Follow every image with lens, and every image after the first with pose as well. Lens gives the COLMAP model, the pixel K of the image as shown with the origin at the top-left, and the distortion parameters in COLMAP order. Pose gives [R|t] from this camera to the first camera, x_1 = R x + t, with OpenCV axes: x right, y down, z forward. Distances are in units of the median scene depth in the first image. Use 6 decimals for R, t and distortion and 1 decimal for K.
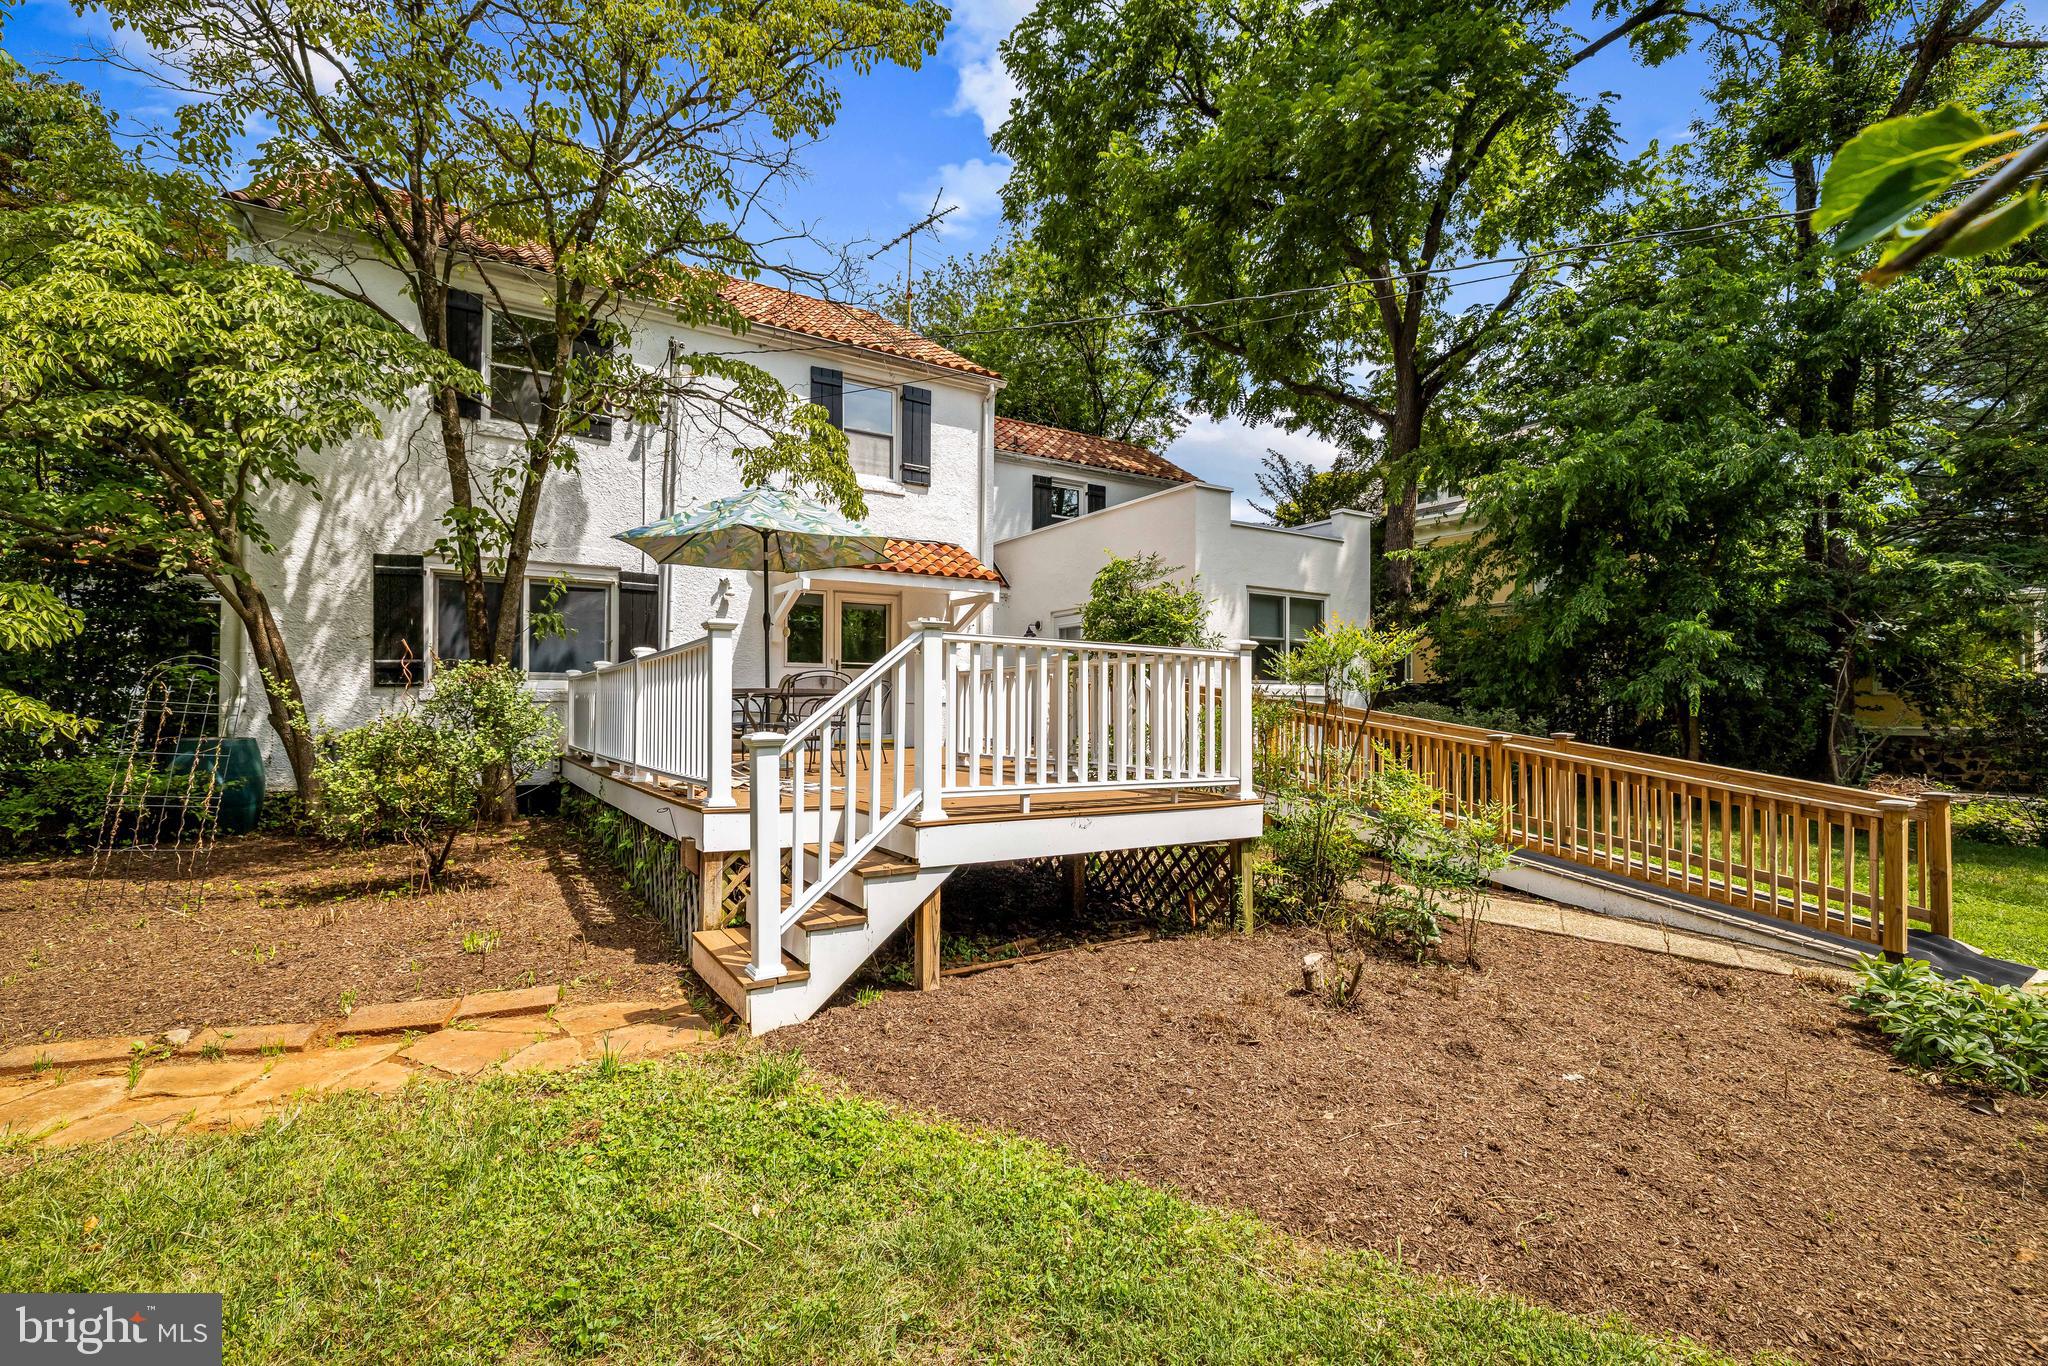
lens RADIAL K [[862.4, 0, 1024.0], [0, 862.4, 683.0], [0, 0, 1]] dist [-0.001920, 0.000000]
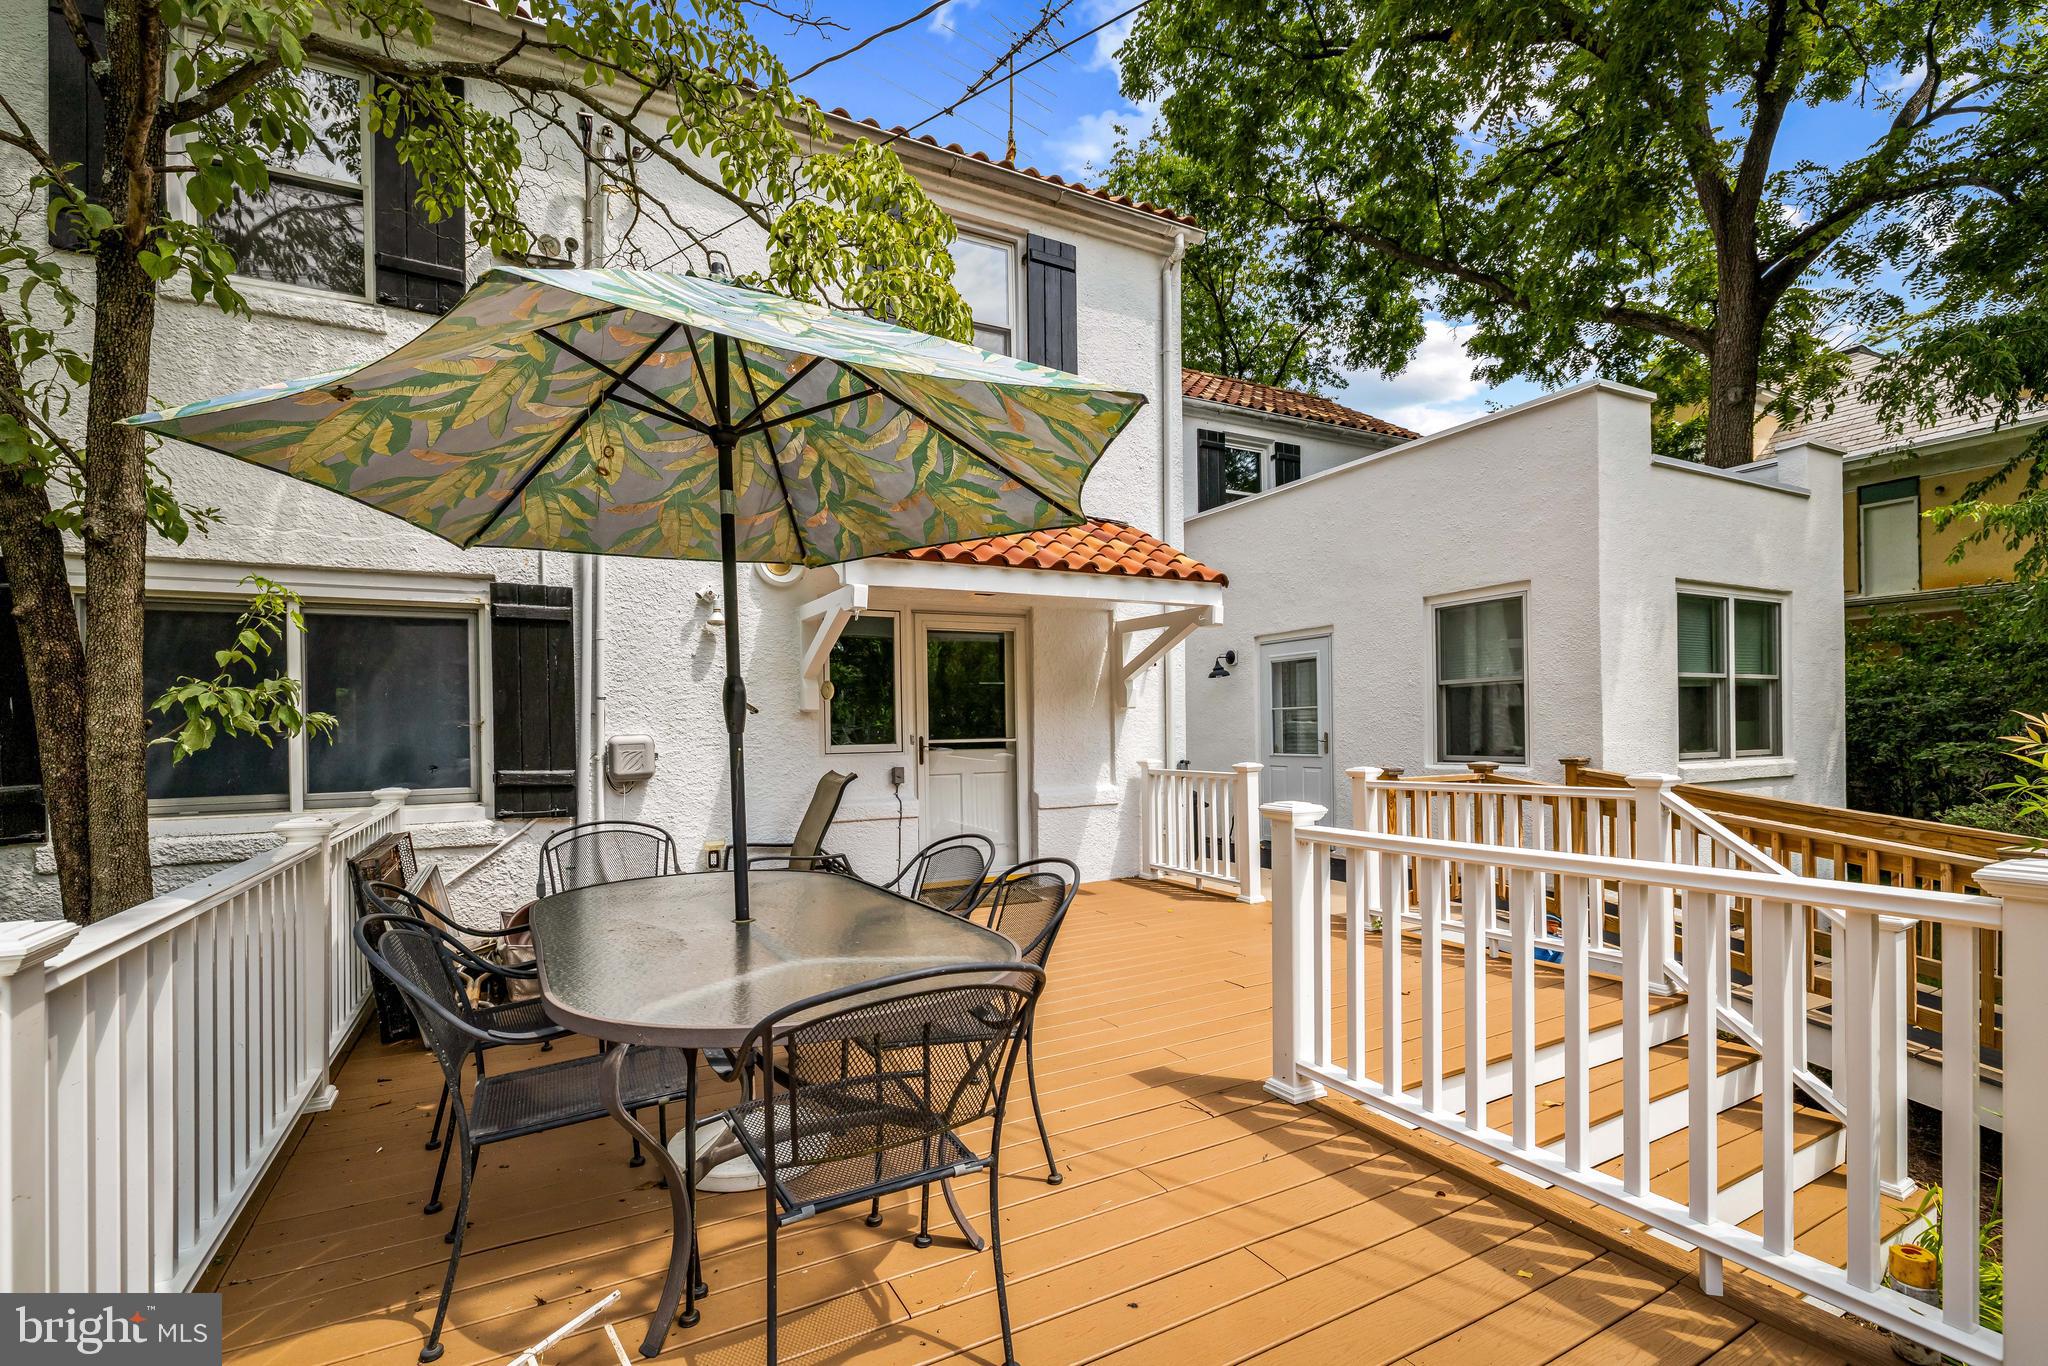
lens RADIAL K [[882.3, 0, 1024.3], [0, 882.3, 703.0], [0, 0, 1]] dist [-0.002436, -0.000246]
pose [[0.997194, -0.022061, -0.071531, -0.107306], [0.021841, 0.999754, -0.003855, -0.043284], [0.071598, 0.002282, 0.997431, 0.433724]]
